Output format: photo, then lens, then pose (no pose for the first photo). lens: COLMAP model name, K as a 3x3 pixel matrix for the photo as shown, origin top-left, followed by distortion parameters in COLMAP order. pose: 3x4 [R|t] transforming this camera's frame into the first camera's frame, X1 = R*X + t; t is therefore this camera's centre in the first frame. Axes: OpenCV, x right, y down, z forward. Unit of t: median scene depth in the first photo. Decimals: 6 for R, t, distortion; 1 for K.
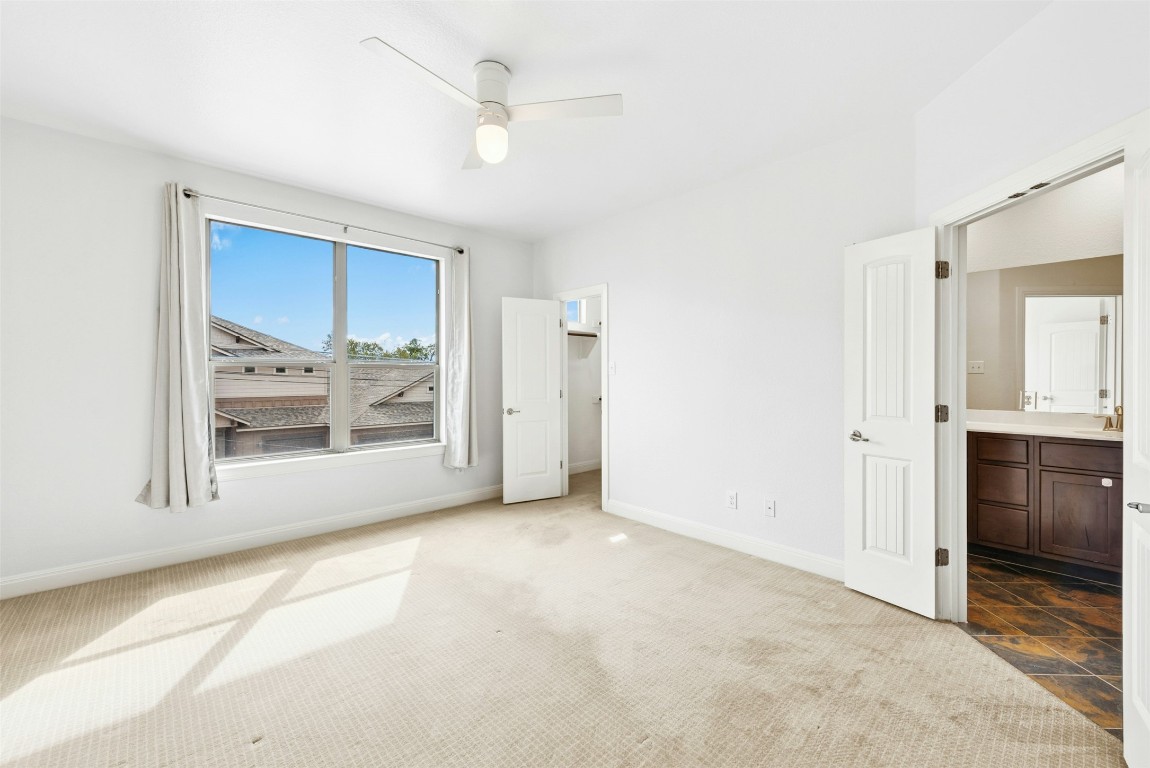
lens RADIAL K [[481.0, 0, 586.6], [0, 481.0, 379.5], [0, 0, 1]] dist [0.012682, -0.001030]
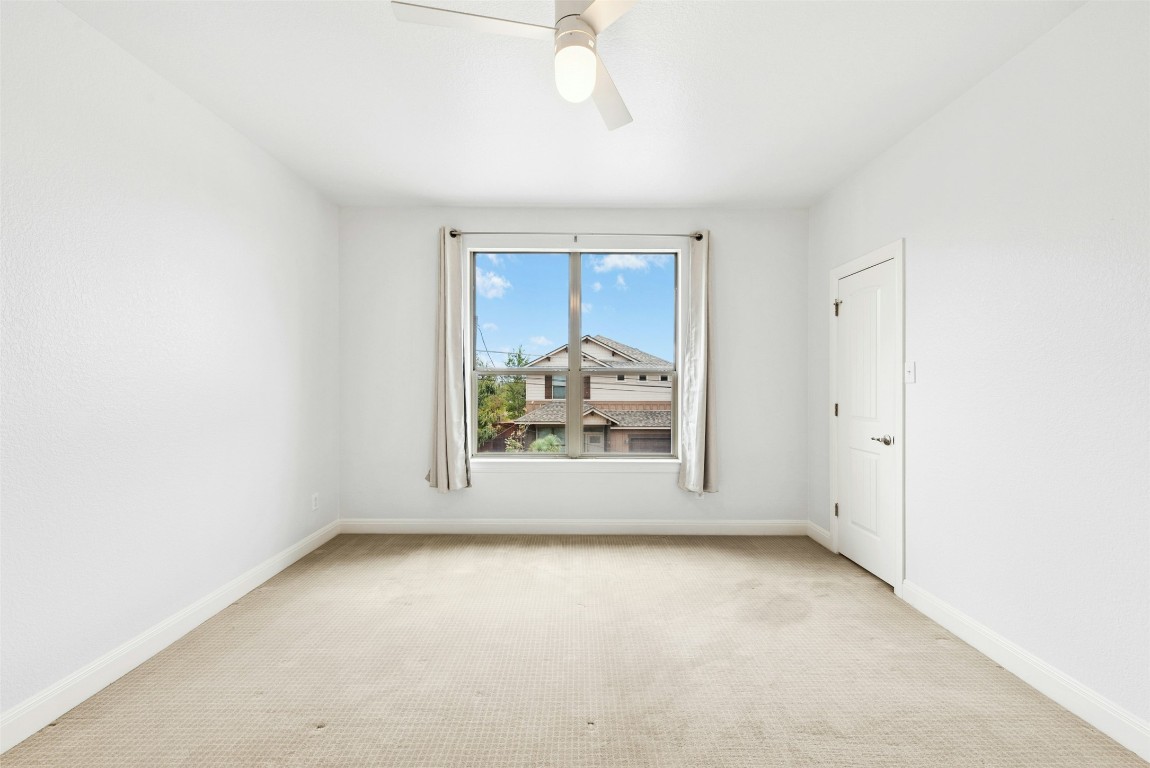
lens RADIAL K [[481.0, 0, 573.1], [0, 481.0, 386.9], [0, 0, 1]] dist [0.012682, -0.001030]
pose [[0.721159, 0.008366, -0.692719, 0.170639], [-0.008886, 0.999957, 0.002826, -0.002264], [0.692713, 0.004118, 0.721202, 0.235228]]
